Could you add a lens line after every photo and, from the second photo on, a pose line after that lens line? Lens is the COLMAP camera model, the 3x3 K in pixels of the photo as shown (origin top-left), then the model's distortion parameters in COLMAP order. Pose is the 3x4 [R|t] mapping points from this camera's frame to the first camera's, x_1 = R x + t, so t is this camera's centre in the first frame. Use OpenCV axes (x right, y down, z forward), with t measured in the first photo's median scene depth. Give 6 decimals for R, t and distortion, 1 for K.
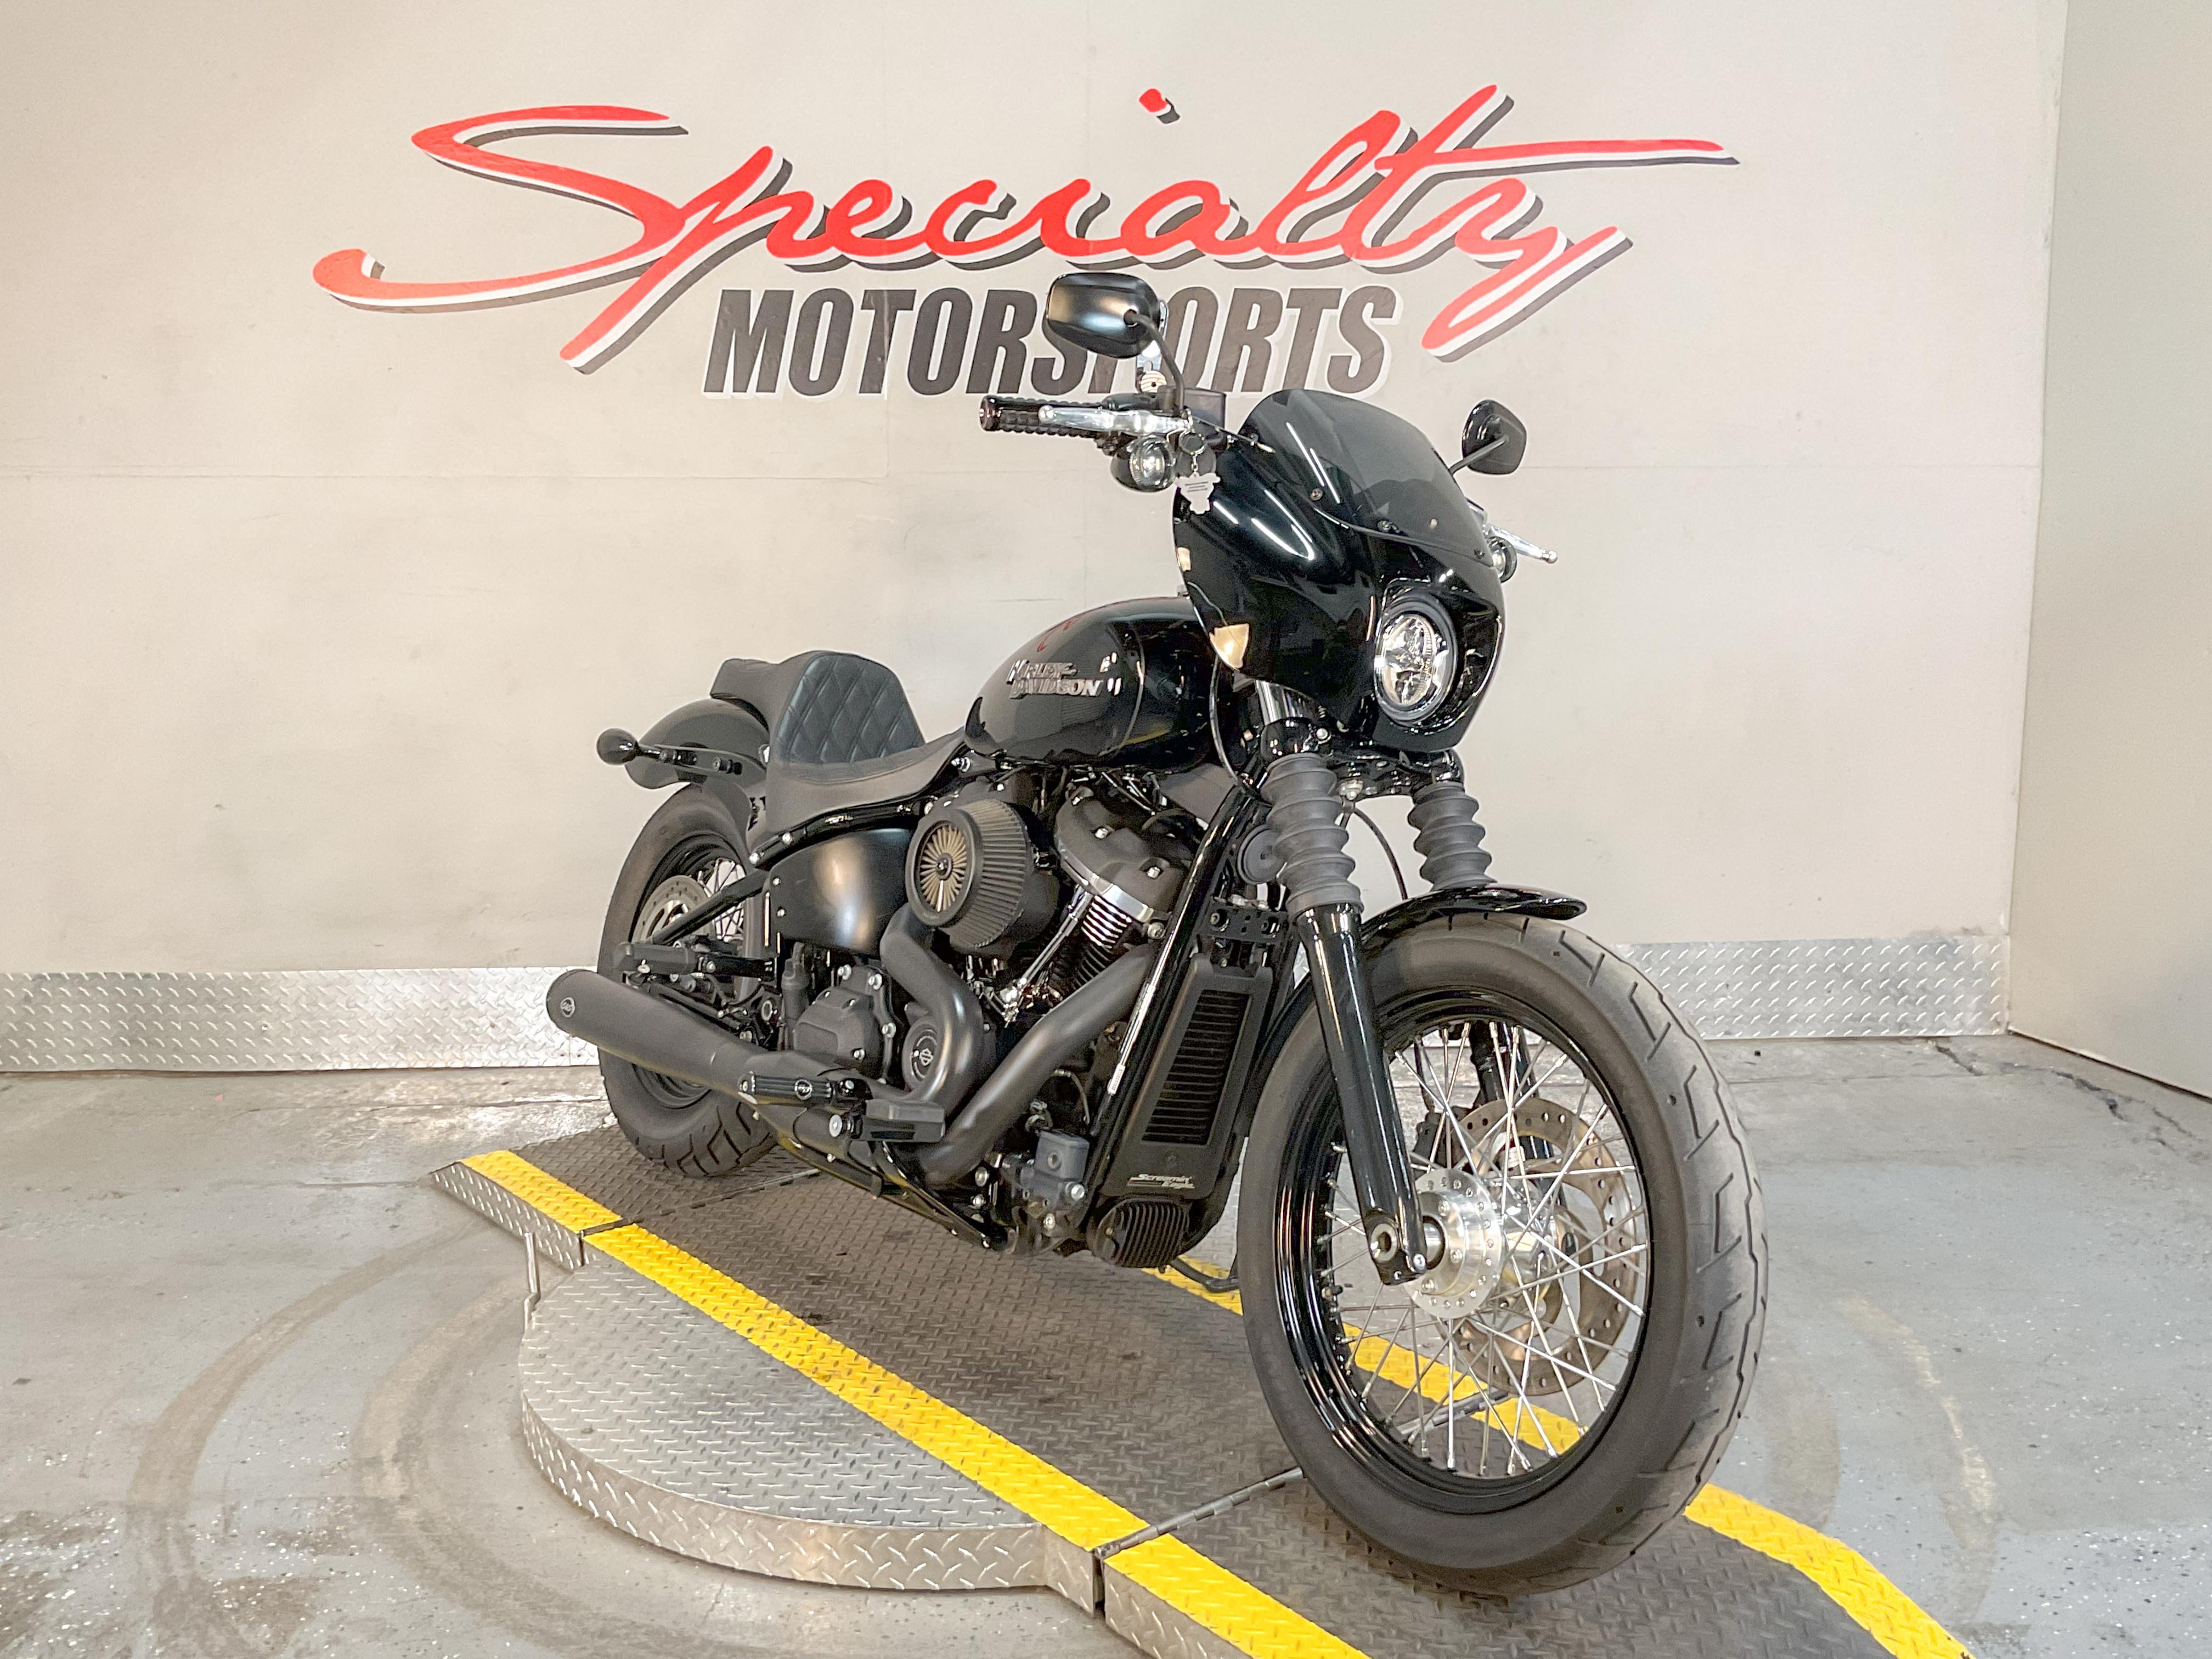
lens RADIAL K [[2158.2, 0, 1115.9], [0, 2158.2, 814.9], [0, 0, 1]] dist [-0.011599, 0.000000]
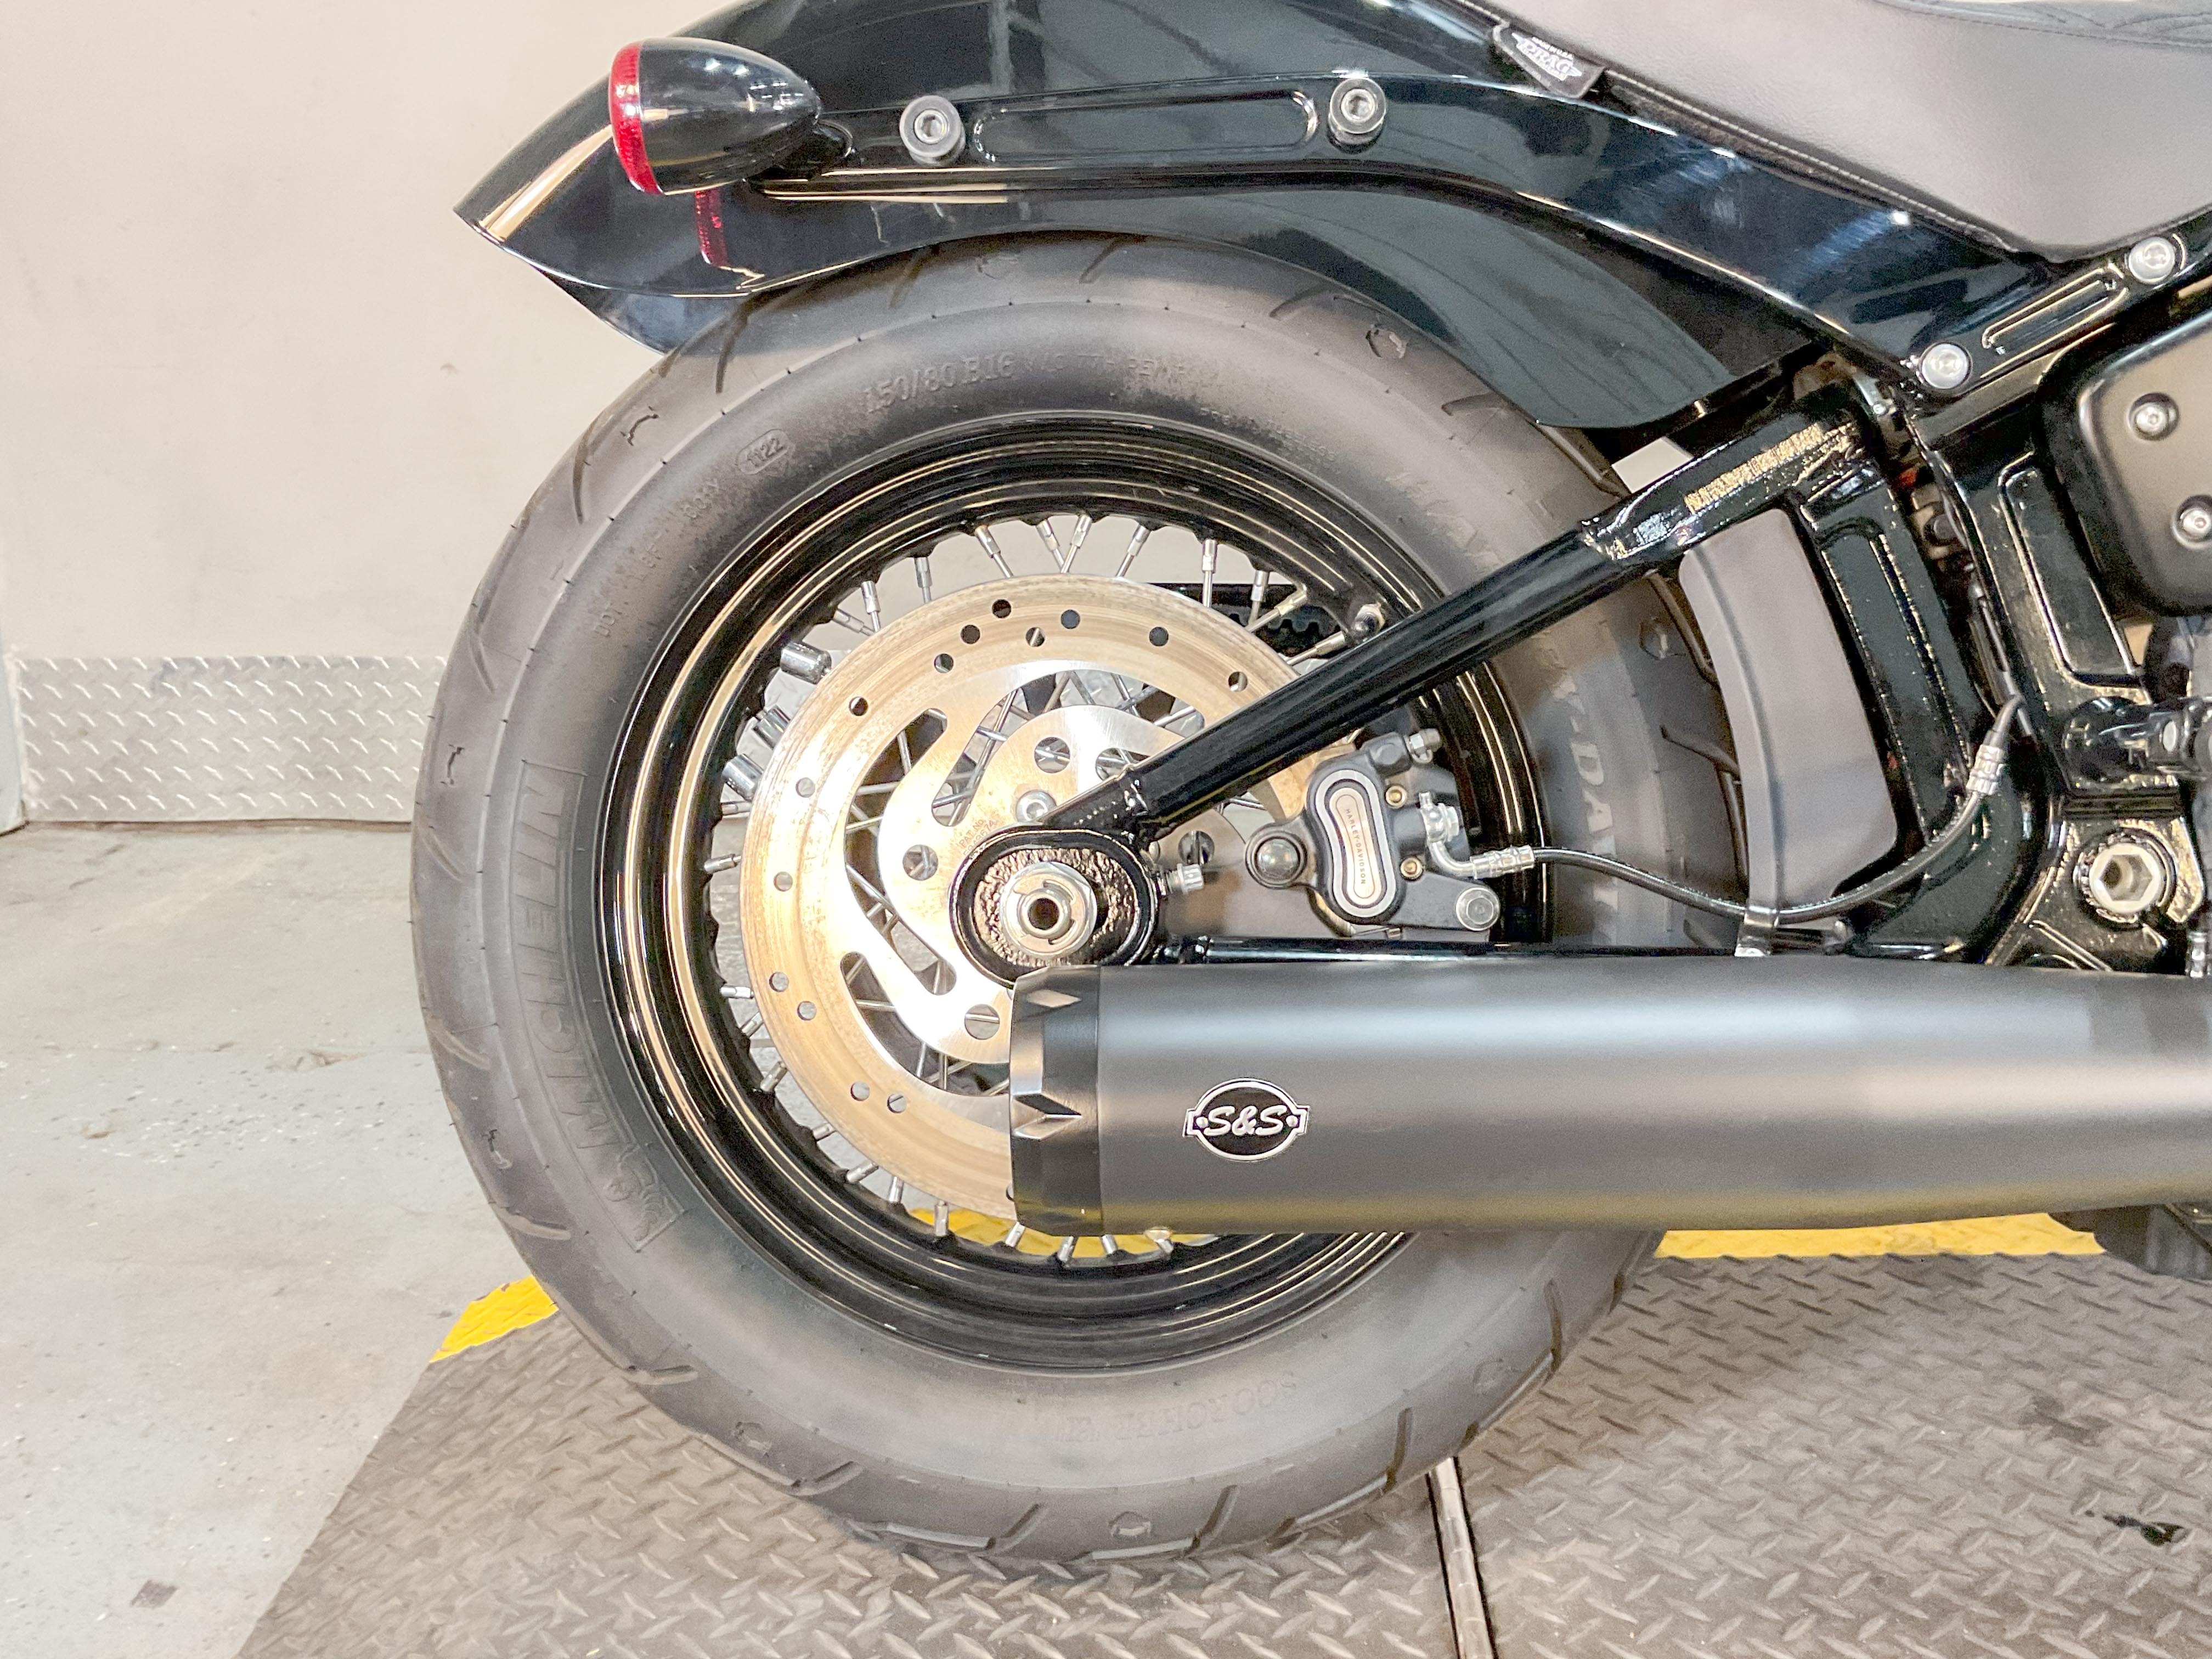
lens RADIAL K [[2158.2, 0, 1125.7], [0, 2158.2, 824.8], [0, 0, 1]] dist [-0.011599, 0.000000]
pose [[0.998895, 0.004942, -0.046729, -0.217028], [0.000833, 0.992438, 0.122748, 0.049289], [0.046982, -0.122651, 0.991337, 0.440623]]
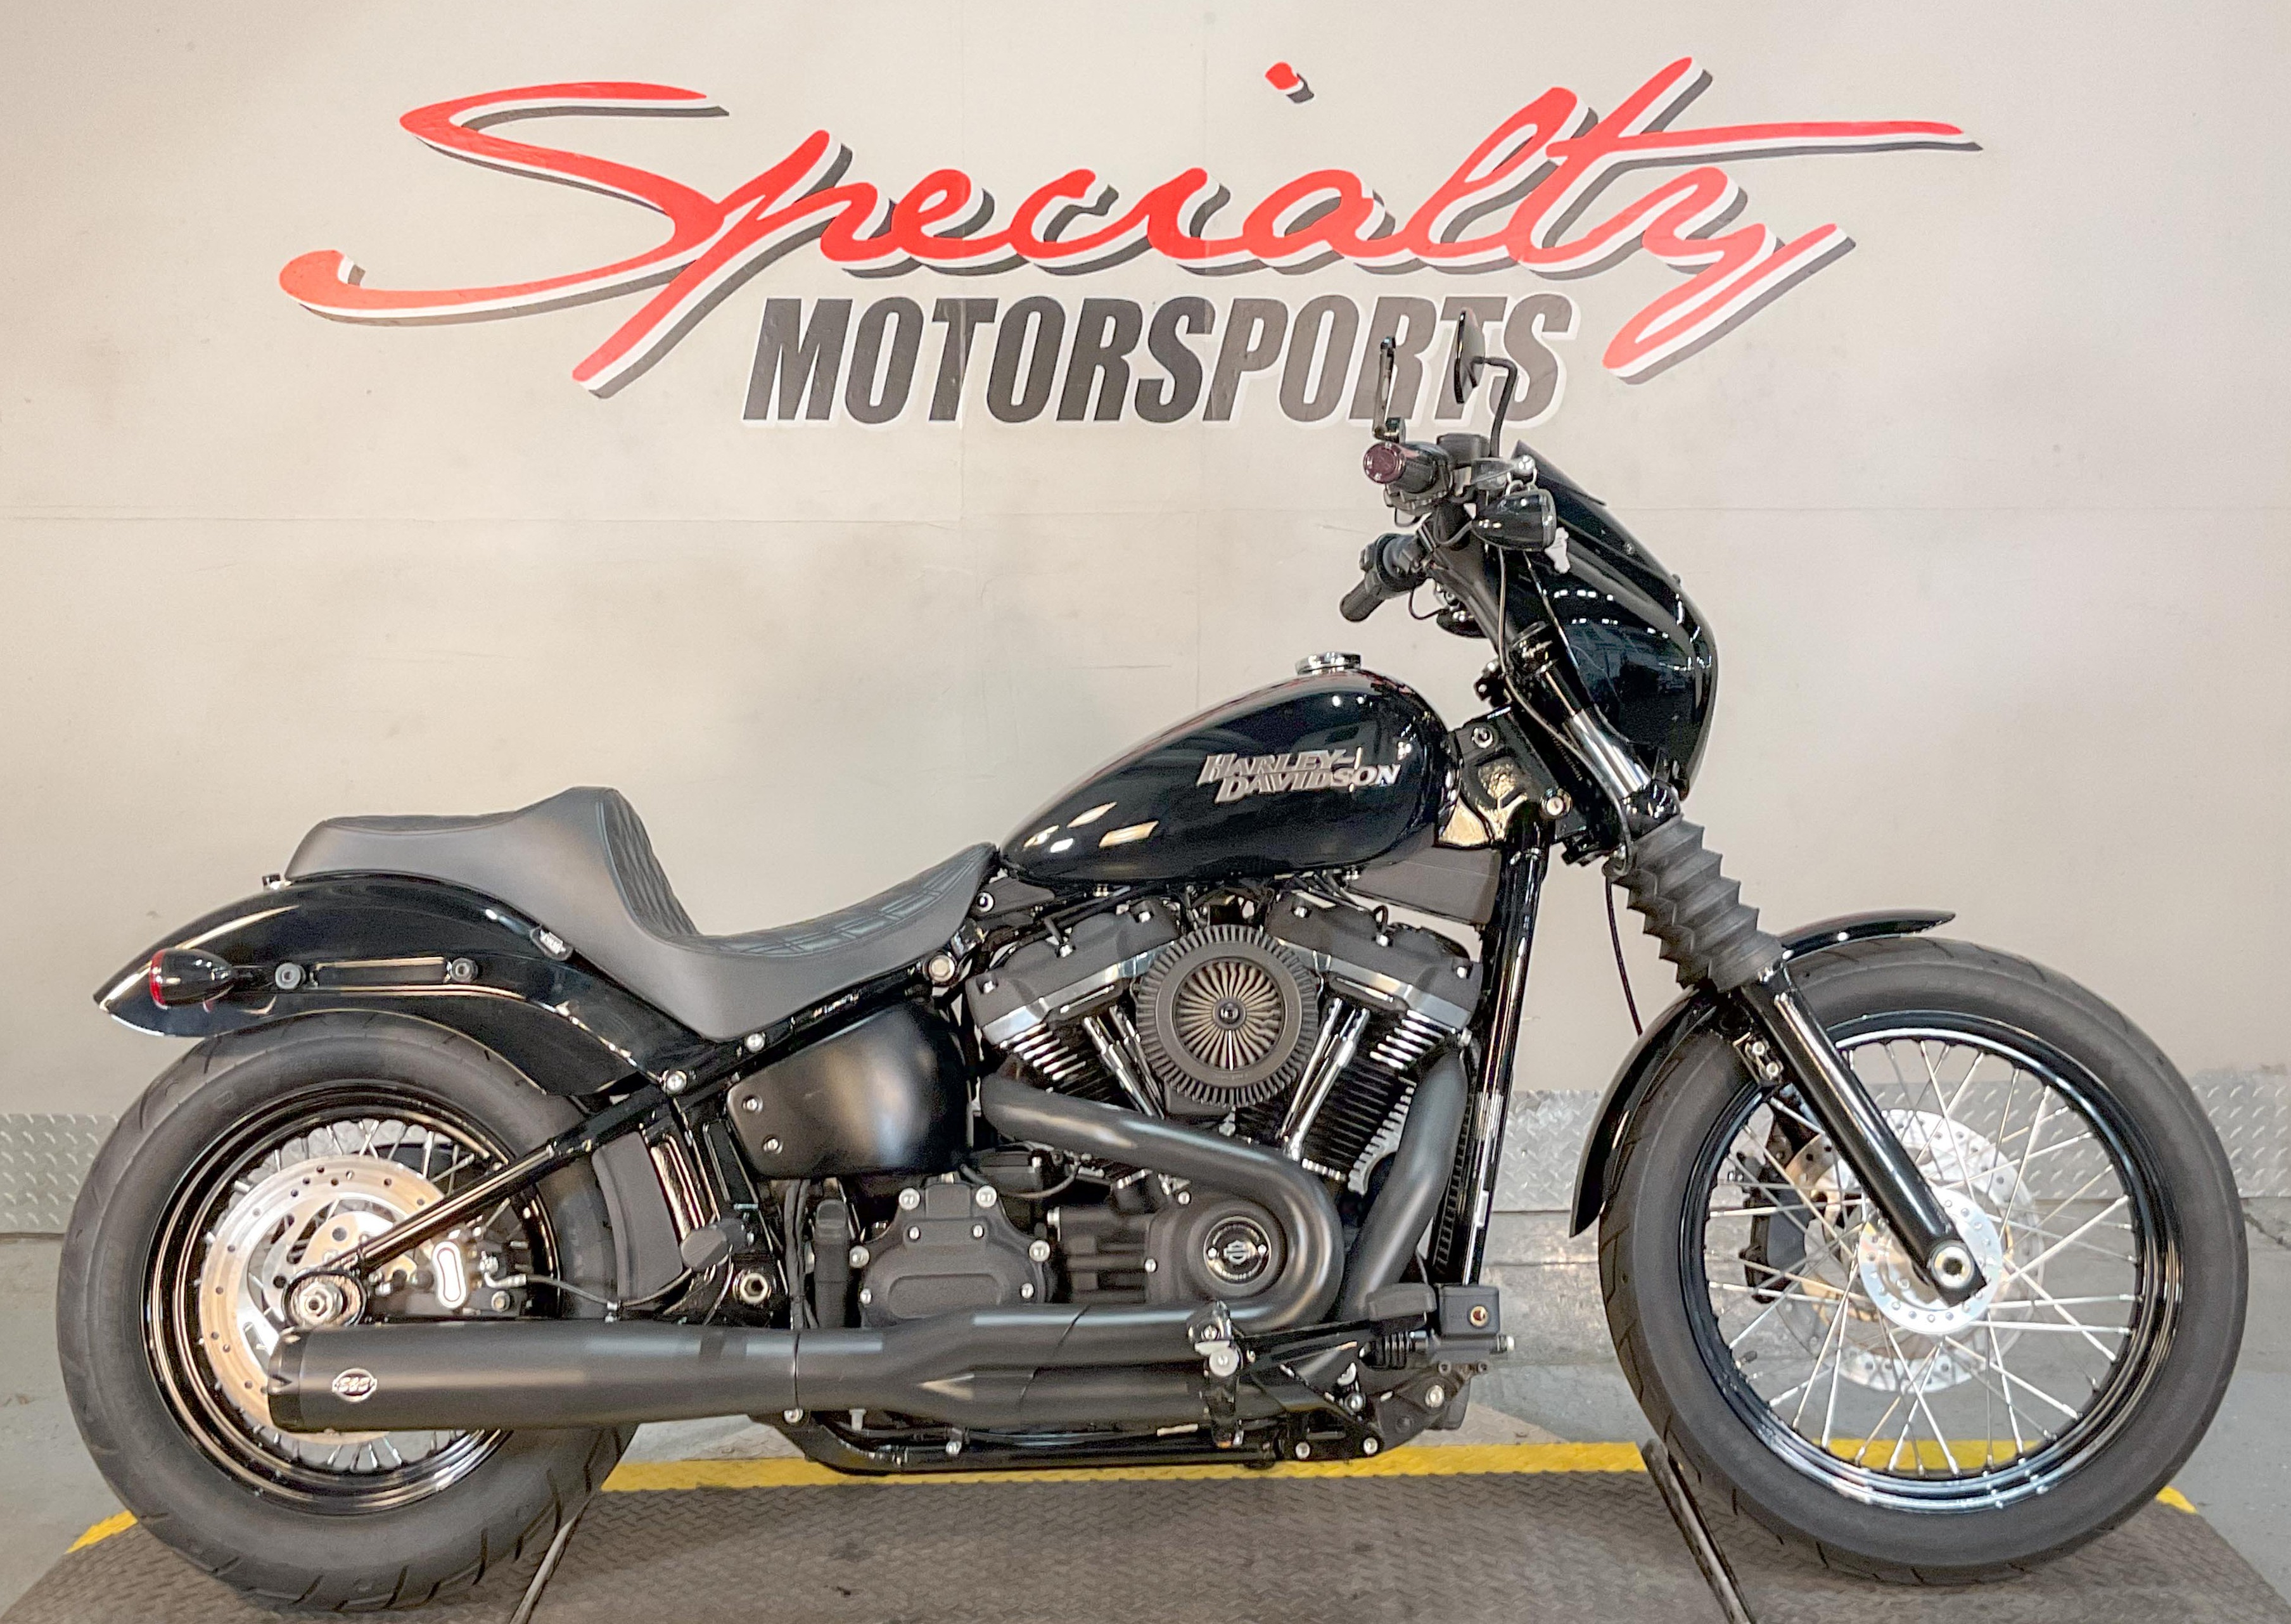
lens RADIAL K [[2491.5, 0, 1142.7], [0, 2491.5, 745.8], [0, 0, 1]] dist [-0.009275, 0.000000]
pose [[0.999978, 0.001322, -0.006483, -0.030266], [-0.001662, 0.998610, -0.052675, -0.019377], [0.006404, 0.052685, 0.998591, 0.044088]]
